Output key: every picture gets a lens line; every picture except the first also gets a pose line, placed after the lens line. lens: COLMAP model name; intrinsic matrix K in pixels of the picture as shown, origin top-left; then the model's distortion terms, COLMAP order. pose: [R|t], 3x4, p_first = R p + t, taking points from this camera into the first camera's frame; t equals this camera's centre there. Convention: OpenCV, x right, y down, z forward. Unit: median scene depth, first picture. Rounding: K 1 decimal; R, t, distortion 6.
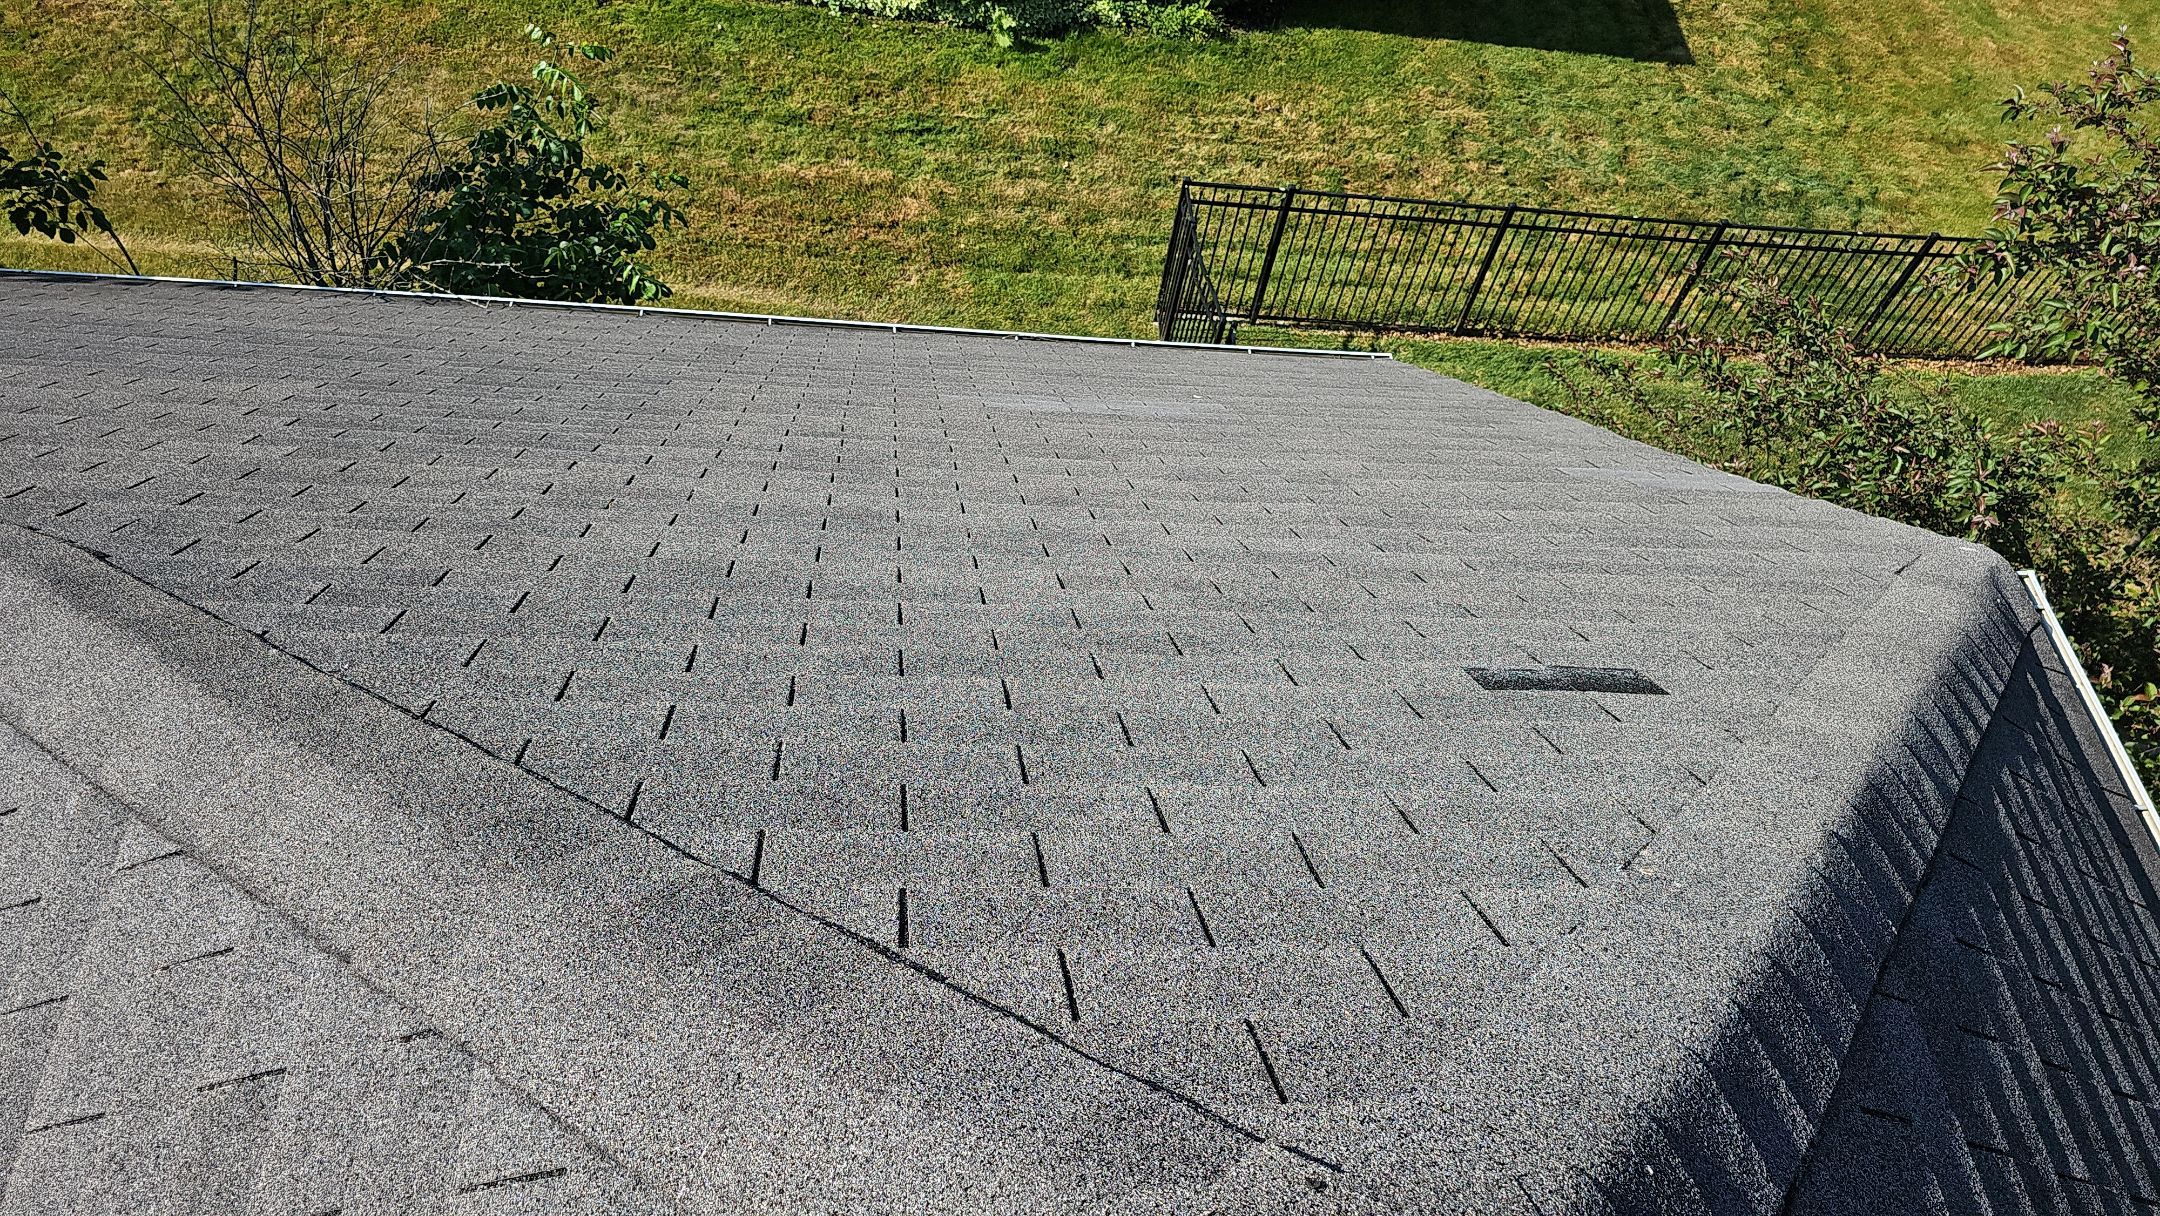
lens RADIAL K [[1449.0, 0, 1081.4], [0, 1449.0, 586.0], [0, 0, 1]] dist [0.055527, -0.053440]
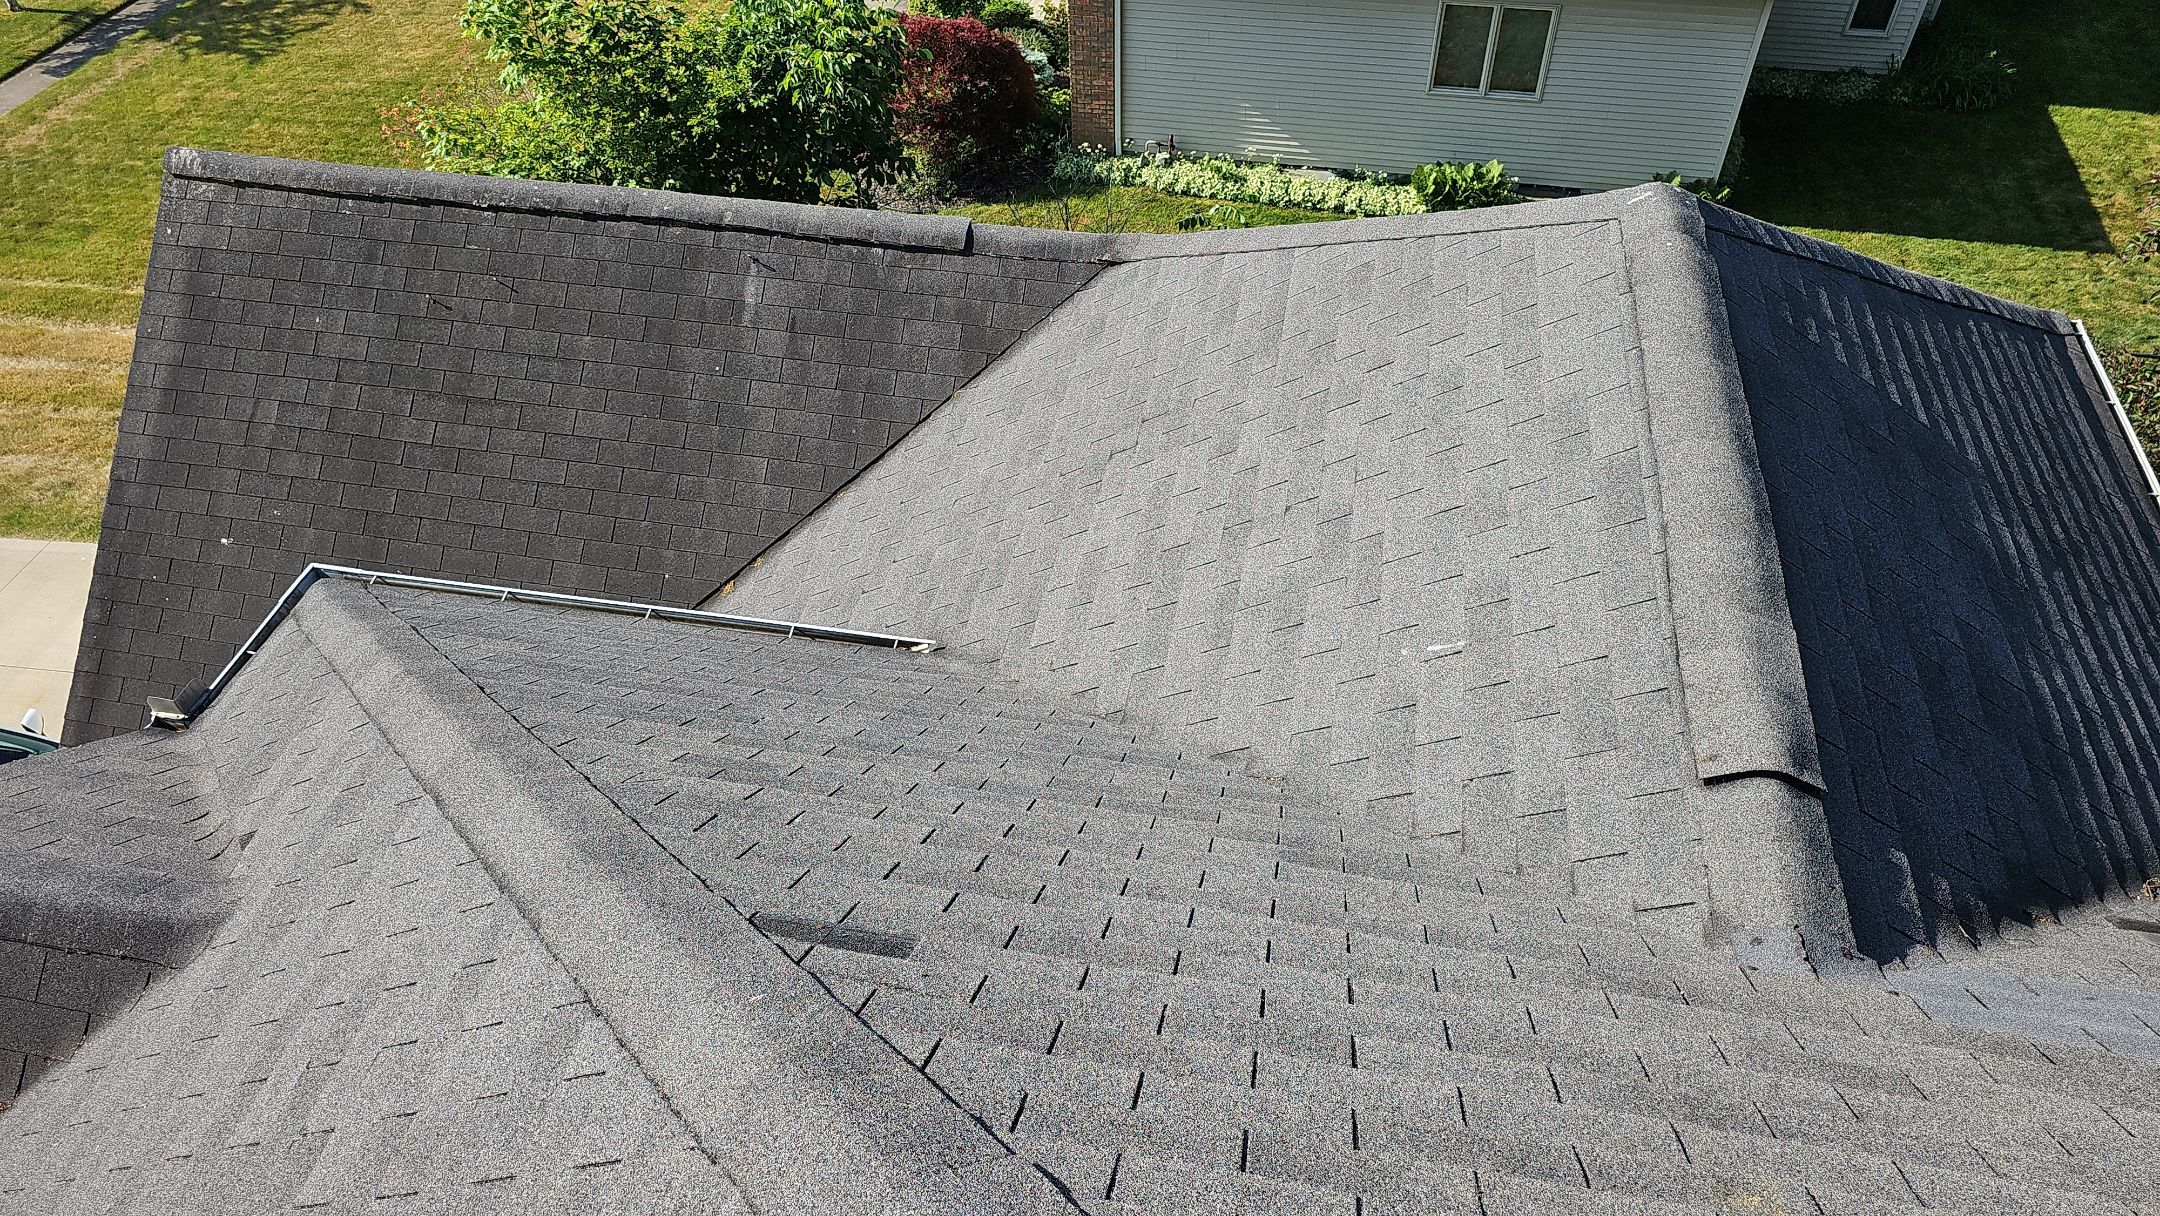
lens RADIAL K [[1449.0, 0, 1081.4], [0, 1449.0, 586.0], [0, 0, 1]] dist [0.055527, -0.053440]
pose [[0.956934, 0.055440, -0.284962, -0.015051], [-0.106529, 0.980178, -0.167043, 0.227897], [0.270052, 0.190206, 0.943872, -0.325107]]
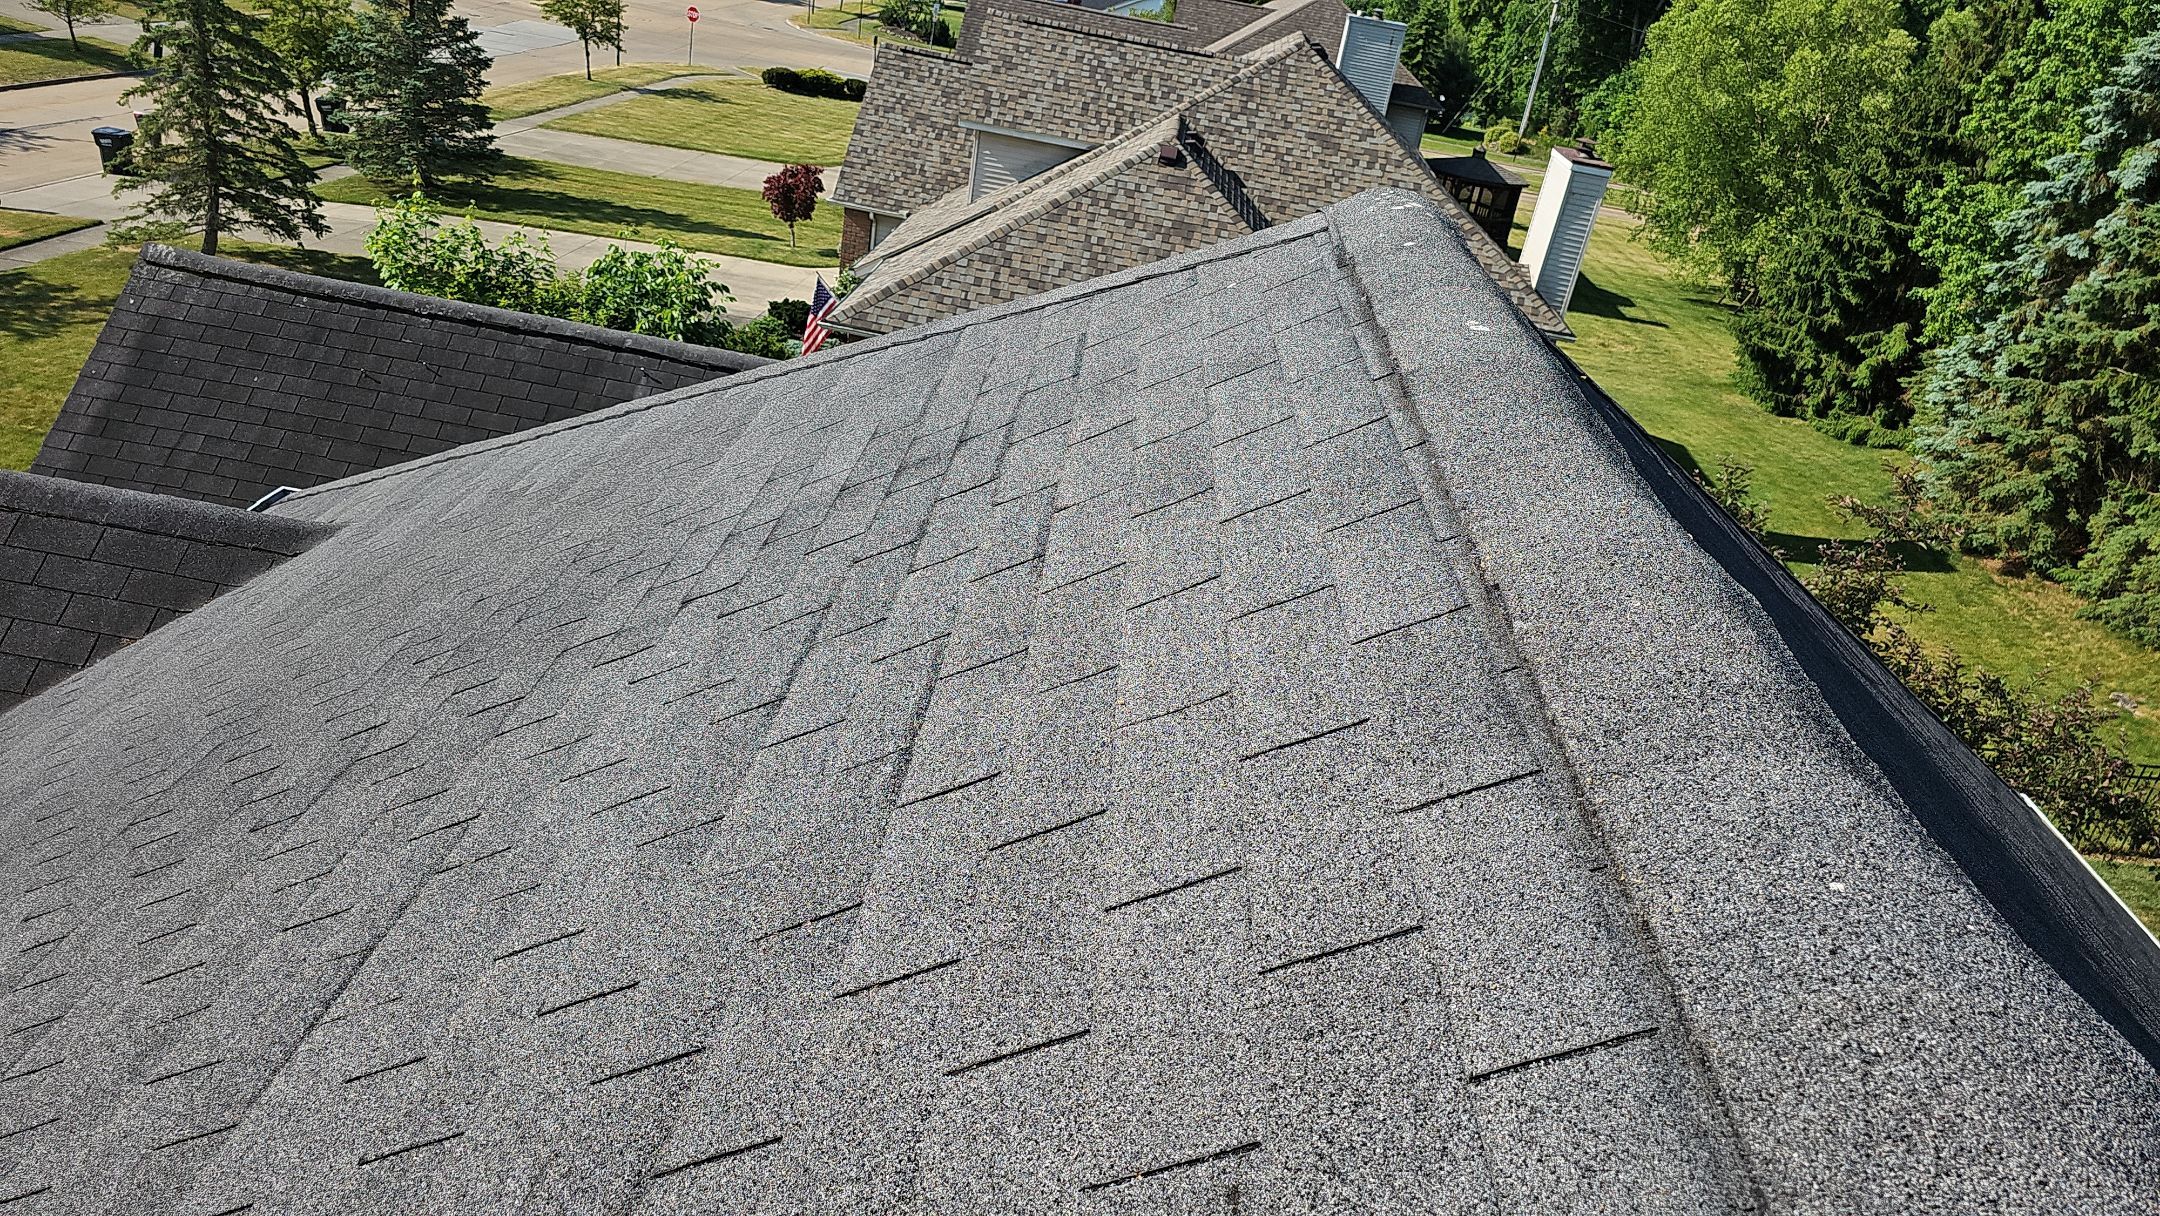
lens RADIAL K [[1451.3, 0, 1105.0], [0, 1451.3, 575.7], [0, 0, 1]] dist [0.050814, -0.048215]
pose [[0.994305, 0.069030, -0.081189, -0.006434], [-0.100472, 0.861208, -0.498224, 0.468675], [0.035528, 0.503544, 0.863239, -0.432750]]
